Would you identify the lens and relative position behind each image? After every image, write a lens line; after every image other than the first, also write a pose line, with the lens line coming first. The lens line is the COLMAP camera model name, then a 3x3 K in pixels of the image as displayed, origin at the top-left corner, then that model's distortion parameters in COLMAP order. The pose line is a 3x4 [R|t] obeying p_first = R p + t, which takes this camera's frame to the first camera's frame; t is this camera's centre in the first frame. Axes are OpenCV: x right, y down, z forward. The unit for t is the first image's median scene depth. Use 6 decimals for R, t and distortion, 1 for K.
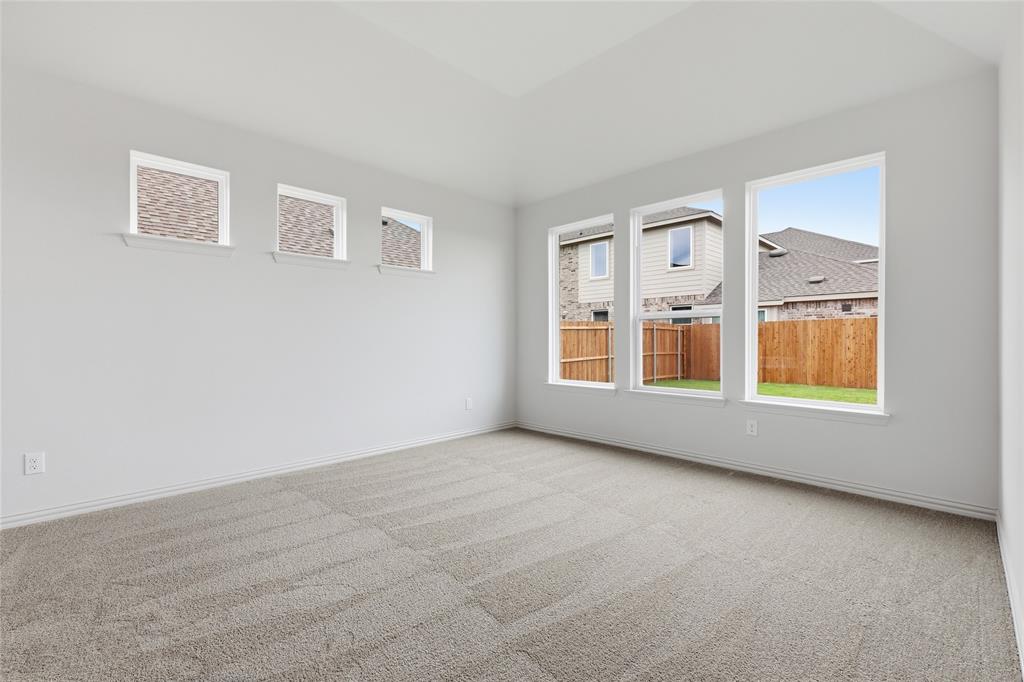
lens RADIAL K [[441.8, 0, 517.3], [0, 441.8, 339.4], [0, 0, 1]] dist [0.000353, -0.000448]
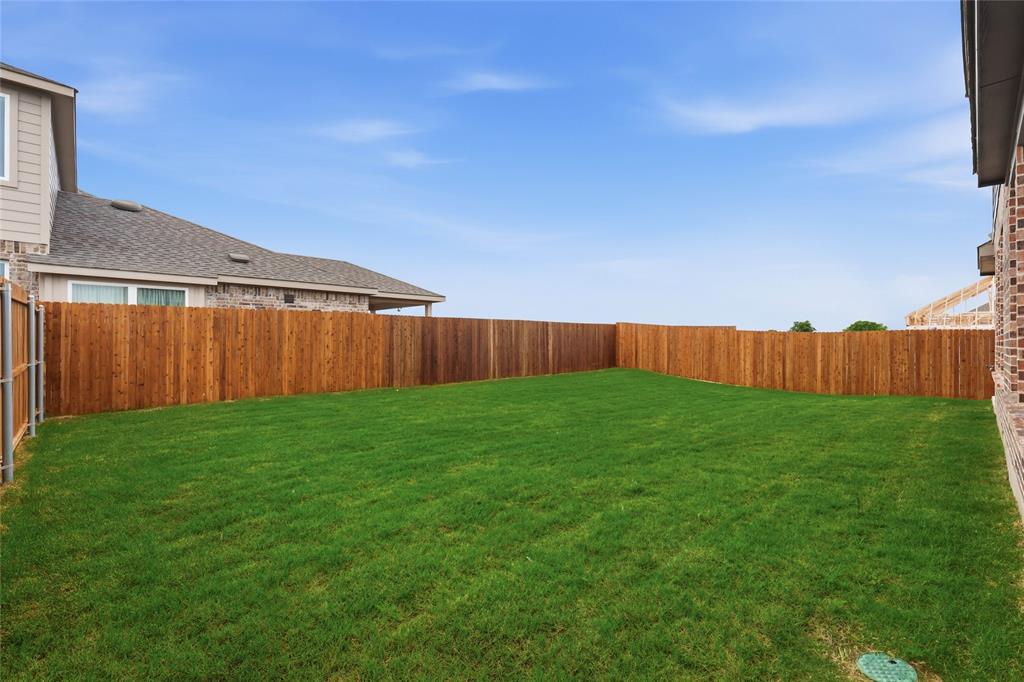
lens RADIAL K [[441.8, 0, 513.6], [0, 441.8, 339.8], [0, 0, 1]] dist [0.000353, -0.000448]
pose [[0.018051, 0.001365, 0.999836, -0.086849], [-0.000698, 0.999999, -0.001353, 0.007515], [-0.999837, -0.000673, 0.018052, 0.558497]]
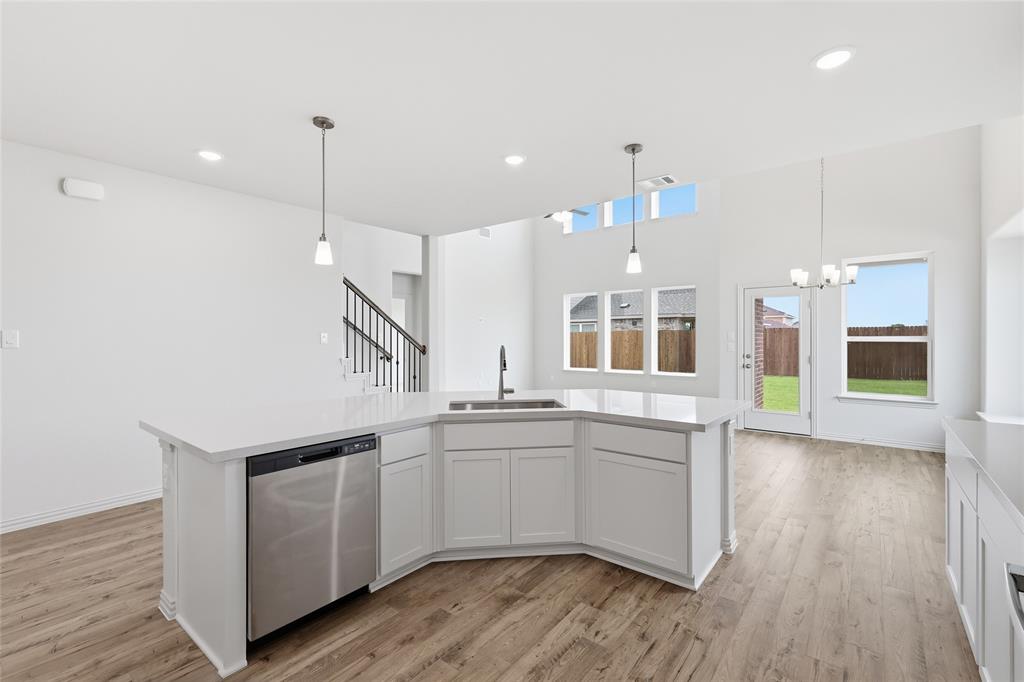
lens RADIAL K [[441.8, 0, 510.2], [0, 441.8, 337.9], [0, 0, 1]] dist [0.000353, -0.000448]
pose [[0.993509, -0.001178, 0.113745, 0.077316], [0.001836, 0.999982, -0.005684, -0.008191], [-0.113737, 0.005856, 0.993494, -0.633416]]
